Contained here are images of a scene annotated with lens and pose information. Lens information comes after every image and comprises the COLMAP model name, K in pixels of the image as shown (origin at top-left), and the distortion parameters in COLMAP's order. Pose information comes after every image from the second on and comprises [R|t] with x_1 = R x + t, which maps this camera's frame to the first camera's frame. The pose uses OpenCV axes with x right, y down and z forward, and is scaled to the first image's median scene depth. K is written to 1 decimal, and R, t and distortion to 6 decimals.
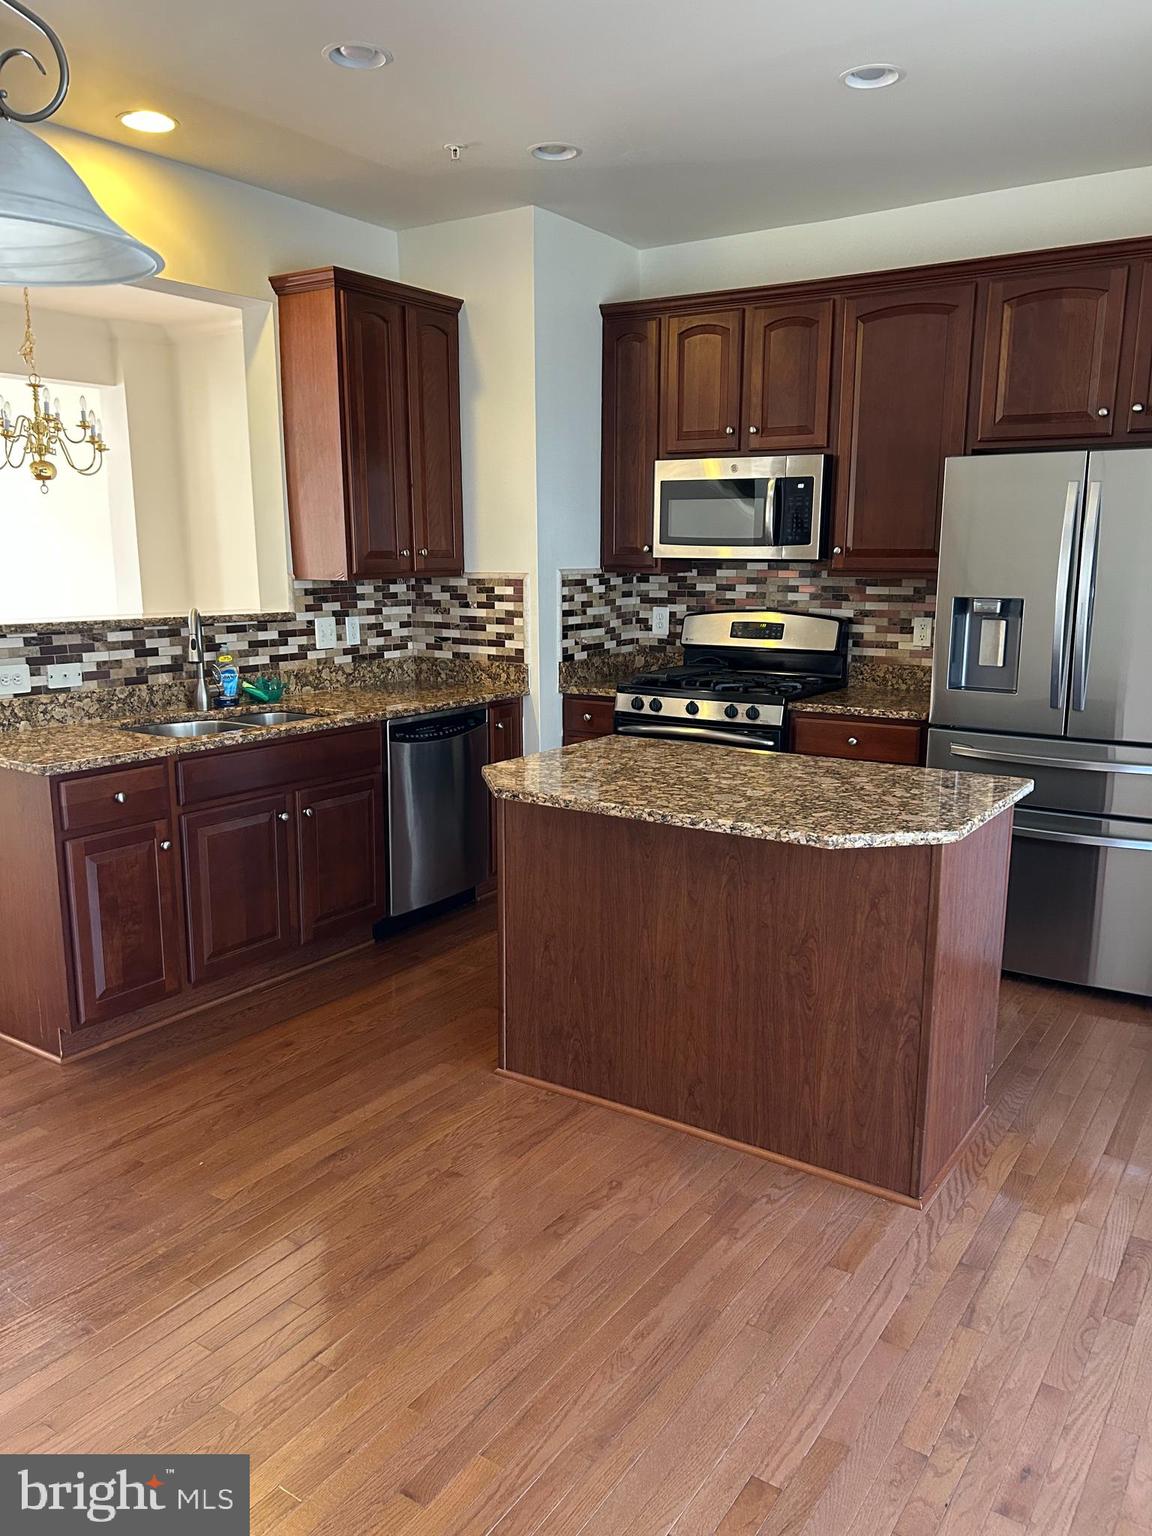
lens RADIAL K [[1171.4, 0, 576.0], [0, 1171.4, 768.0], [0, 0, 1]] dist [0.157921, -0.290048]
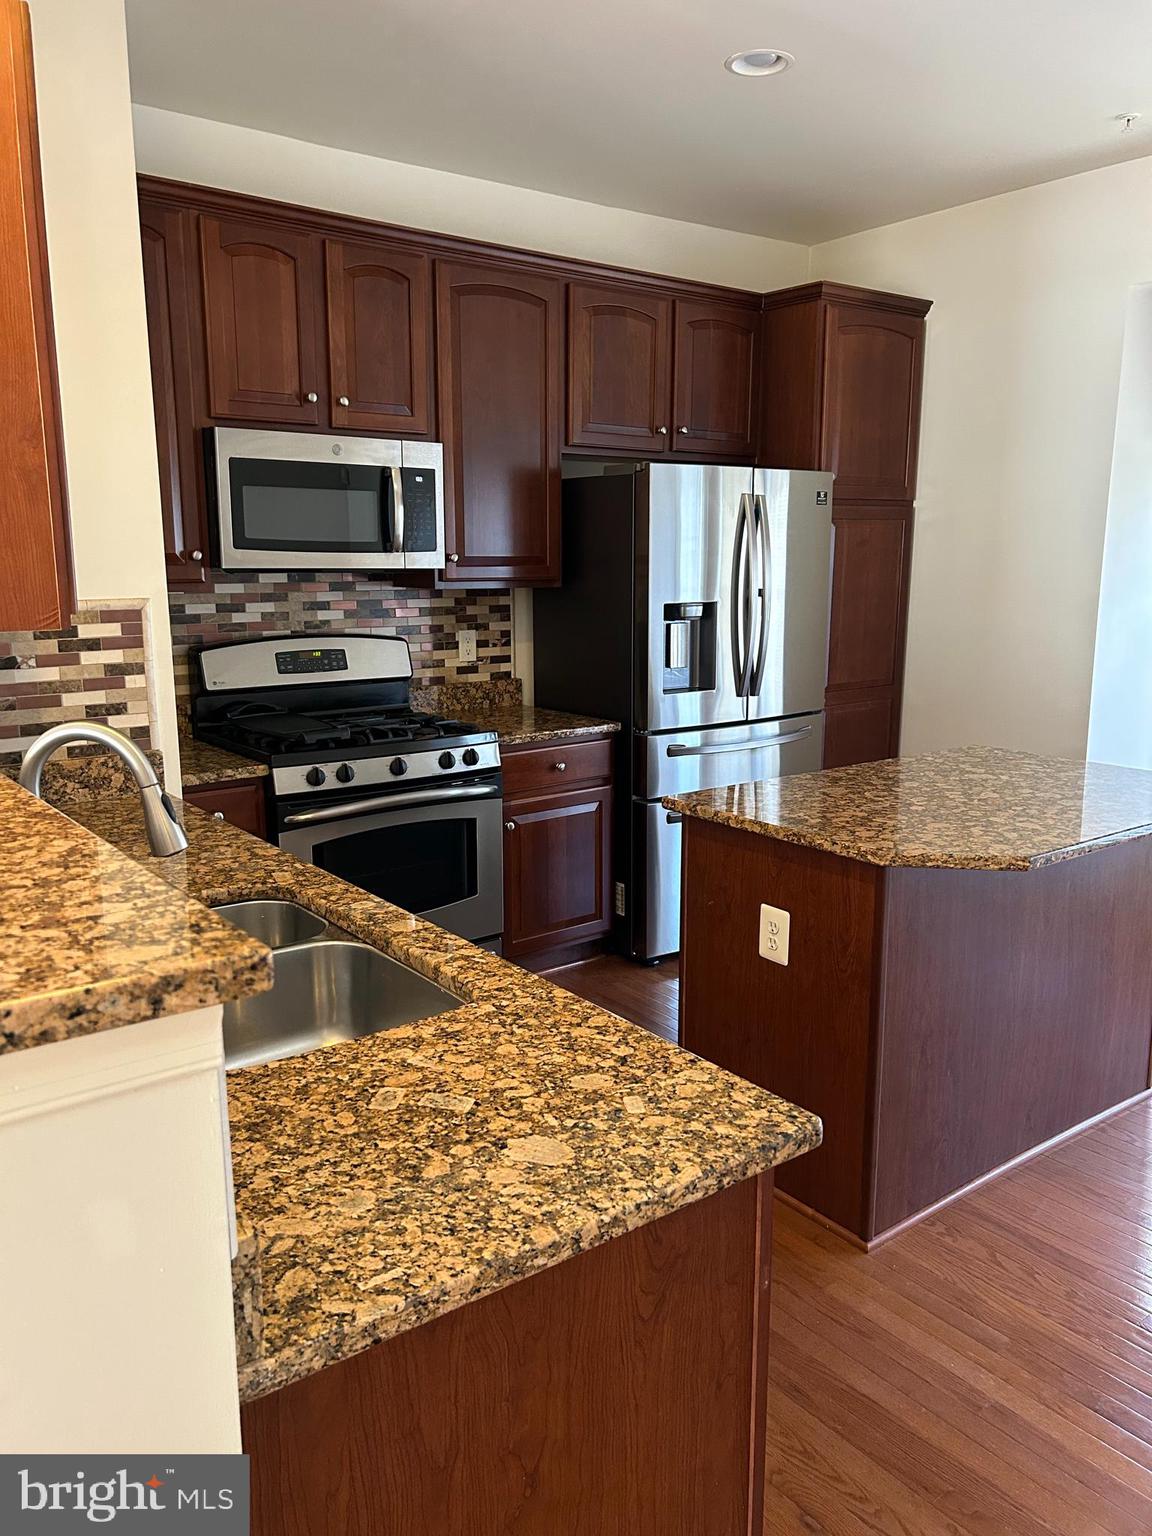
lens RADIAL K [[1178.5, 0, 576.0], [0, 1178.5, 768.0], [0, 0, 1]] dist [0.055051, -0.041674]
pose [[0.321835, -0.175964, 0.930301, -0.536048], [0.177727, 0.976339, 0.123188, -0.116628], [-0.929965, 0.125694, 0.345493, 0.600401]]
